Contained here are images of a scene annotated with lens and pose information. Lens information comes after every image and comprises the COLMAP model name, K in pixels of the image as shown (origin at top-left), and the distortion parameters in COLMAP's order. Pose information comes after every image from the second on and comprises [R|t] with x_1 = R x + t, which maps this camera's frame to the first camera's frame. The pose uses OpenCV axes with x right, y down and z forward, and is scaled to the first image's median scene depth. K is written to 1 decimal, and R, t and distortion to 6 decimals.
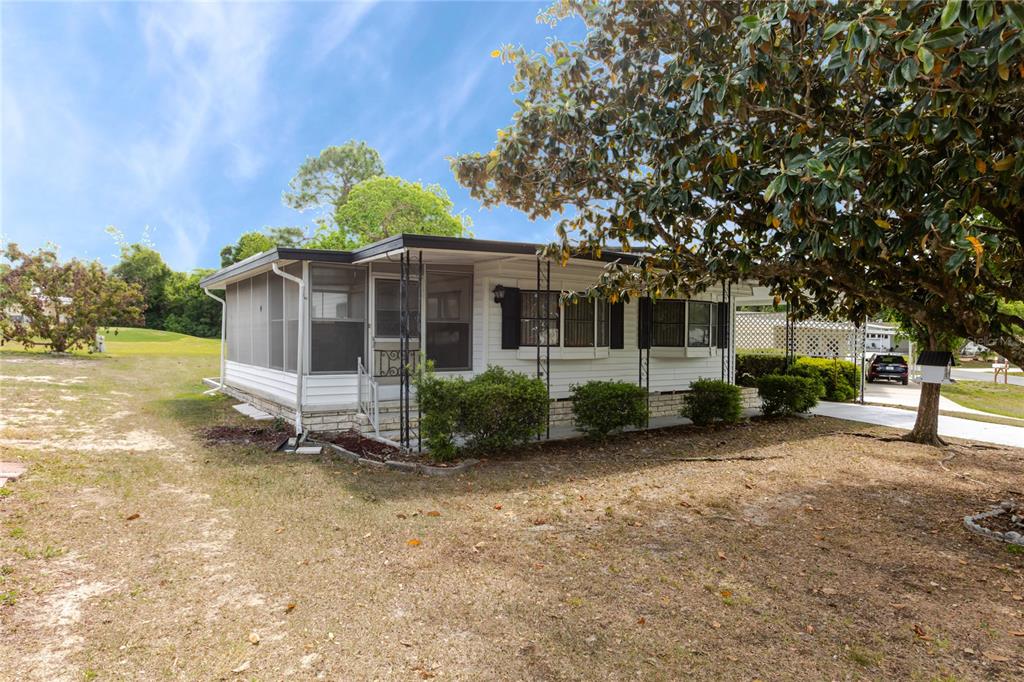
lens RADIAL K [[621.5, 0, 512.0], [0, 621.5, 341.0], [0, 0, 1]] dist [-0.001419, -0.001023]
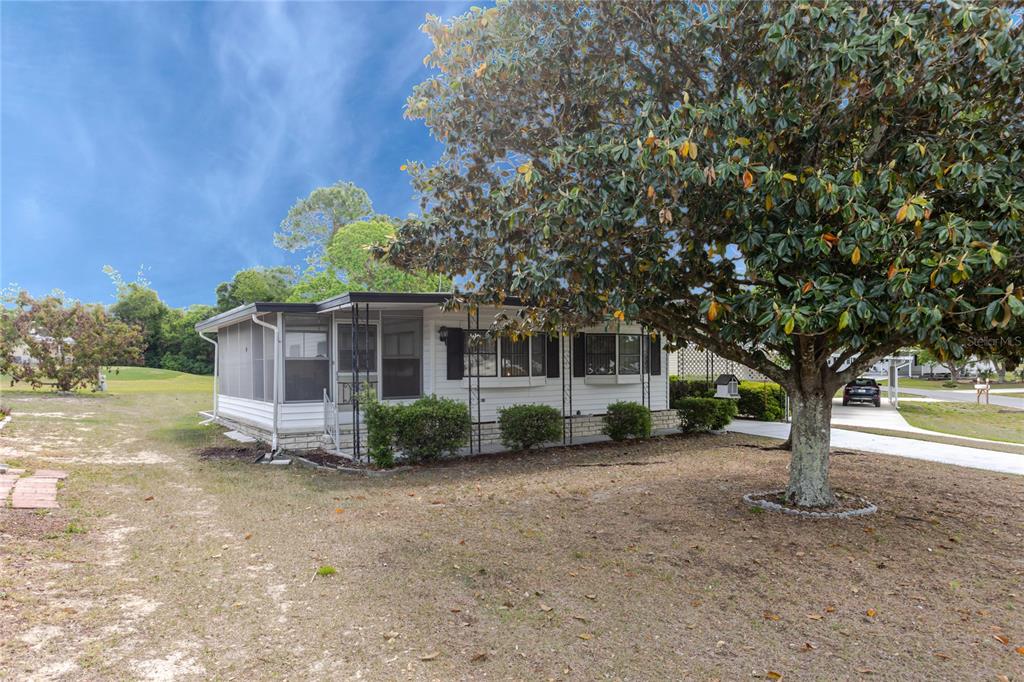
lens RADIAL K [[643.8, 0, 512.8], [0, 643.8, 355.8], [0, 0, 1]] dist [-0.003162, 0.000267]
pose [[0.999756, -0.020320, -0.008720, 0.120010], [0.020096, 0.999485, -0.025001, 0.000632], [0.009223, 0.024819, 0.999649, -0.232207]]
